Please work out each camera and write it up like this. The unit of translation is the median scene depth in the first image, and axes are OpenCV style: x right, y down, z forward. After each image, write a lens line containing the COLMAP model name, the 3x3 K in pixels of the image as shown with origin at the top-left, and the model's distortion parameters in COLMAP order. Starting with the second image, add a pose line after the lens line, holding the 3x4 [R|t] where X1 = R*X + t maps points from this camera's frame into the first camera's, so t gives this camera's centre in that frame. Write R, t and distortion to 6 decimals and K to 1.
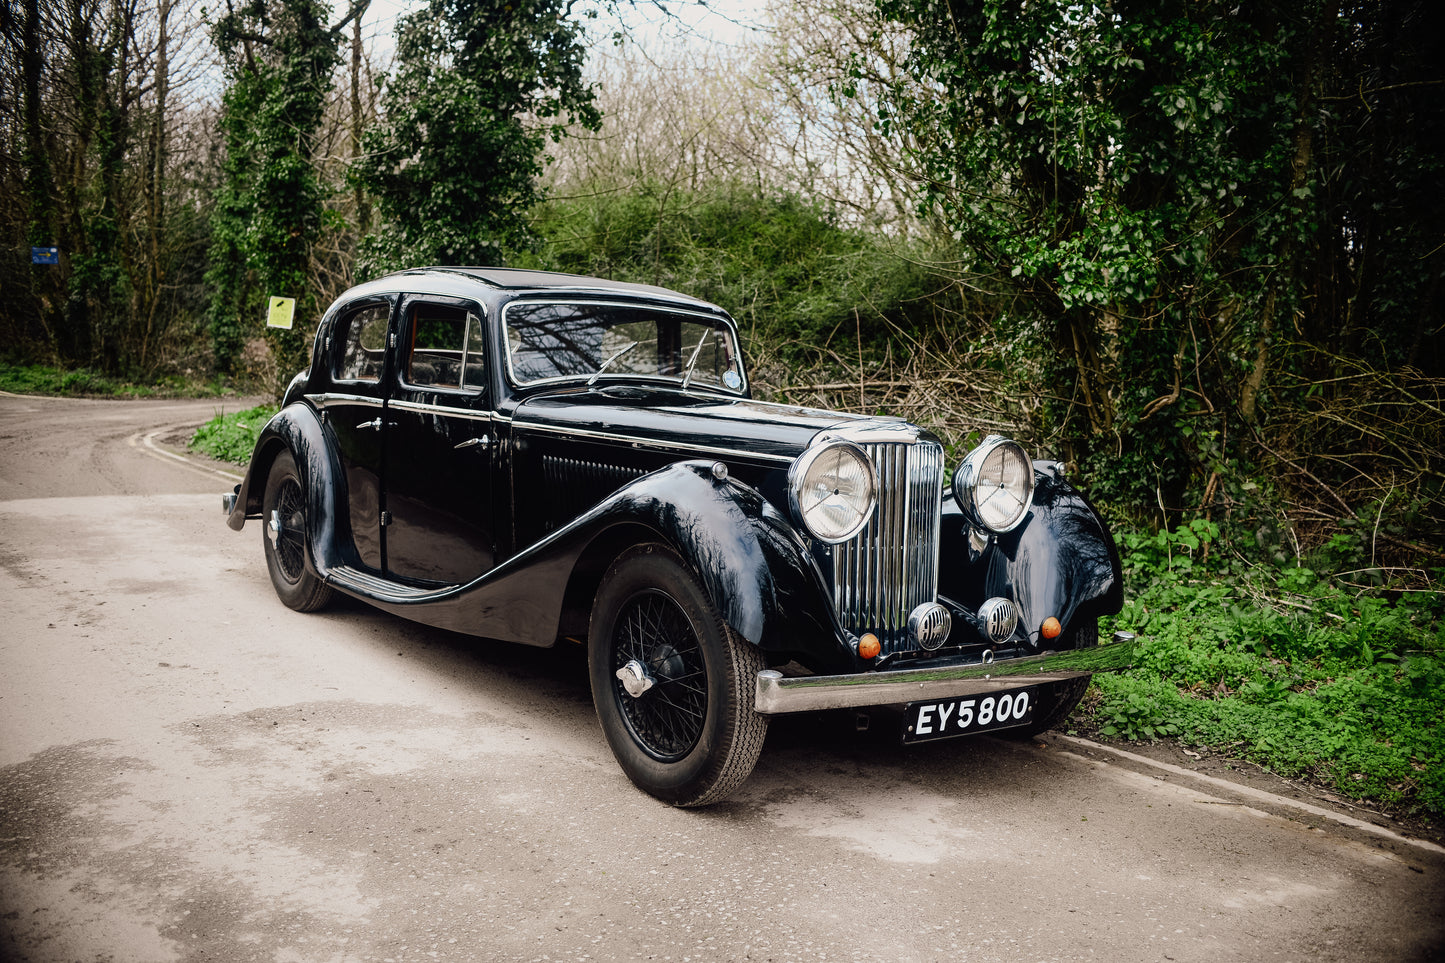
lens RADIAL K [[1457.1, 0, 728.4], [0, 1457.1, 489.0], [0, 0, 1]] dist [-0.175931, 0.159648]
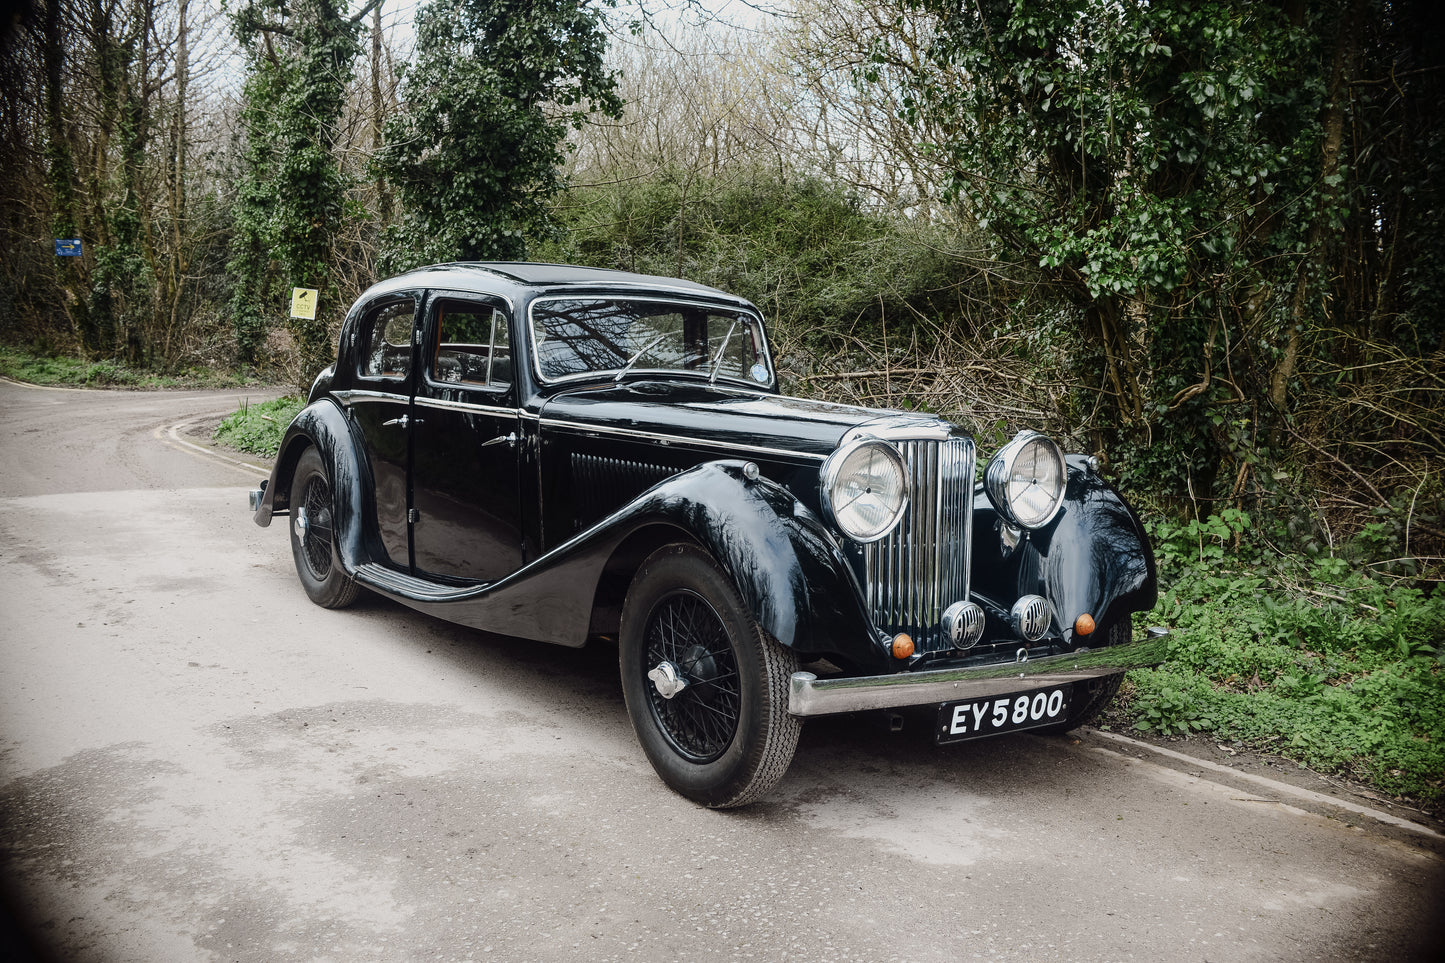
lens RADIAL K [[1456.3, 0, 728.7], [0, 1456.3, 484.5], [0, 0, 1]] dist [-0.175139, 0.153844]
pose [[0.999851, -0.008281, -0.015147, -0.004077], [0.008422, 0.999922, 0.009273, -0.008284], [0.015069, -0.009399, 0.999842, 0.005193]]
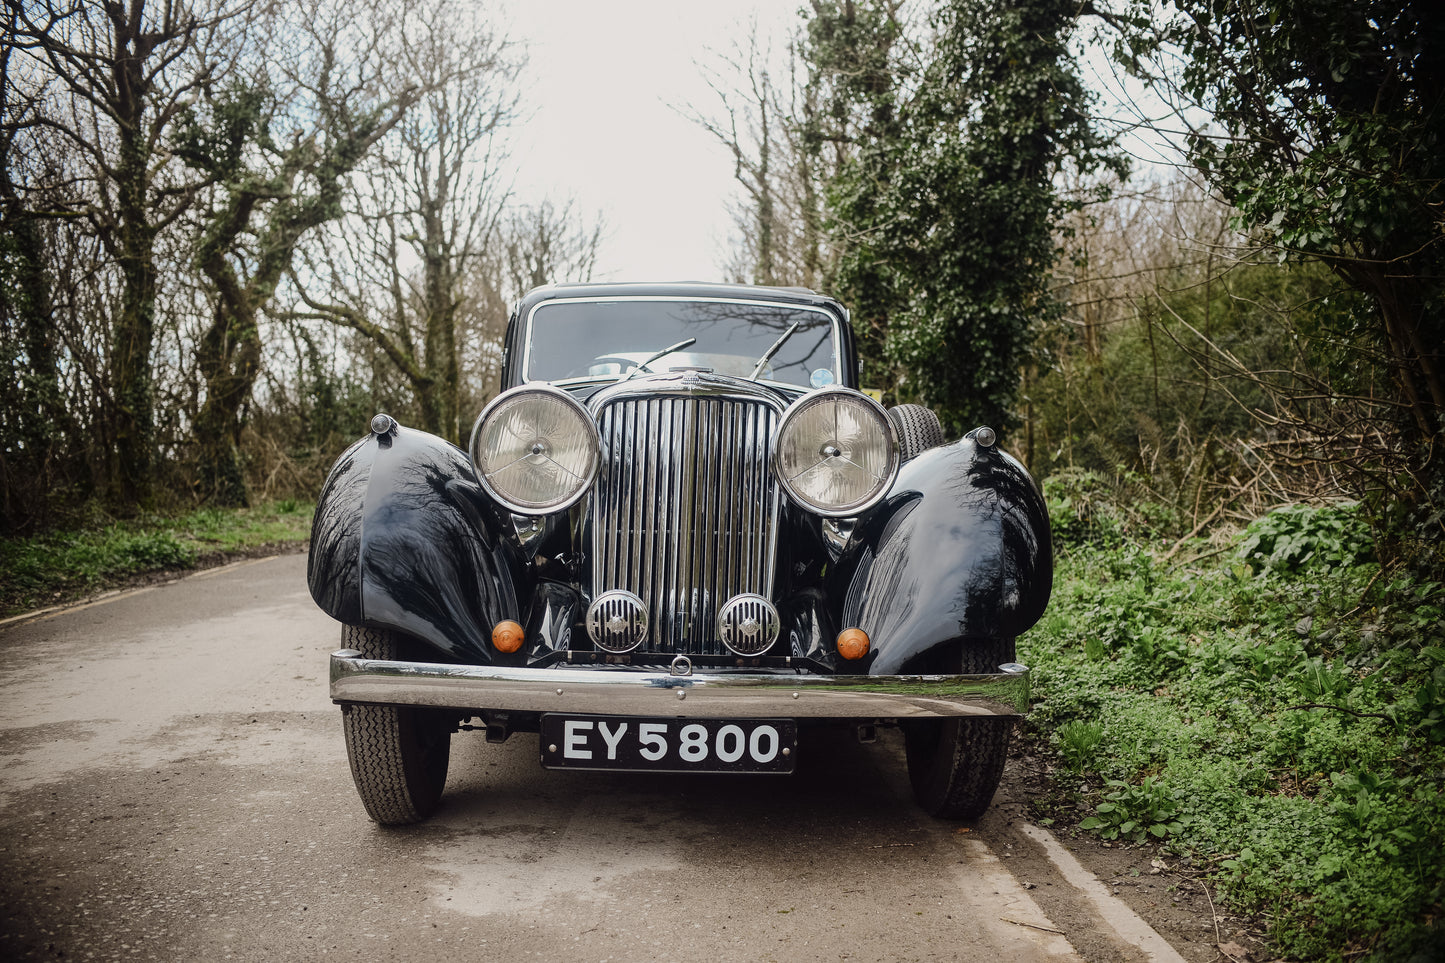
lens RADIAL K [[1457.1, 0, 728.4], [0, 1457.1, 489.0], [0, 0, 1]] dist [-0.175931, 0.159648]
pose [[0.823749, -0.024674, -0.566418, 0.426473], [-0.029504, 0.995833, -0.086289, 0.061709], [0.566186, 0.087792, 0.819589, 0.277125]]
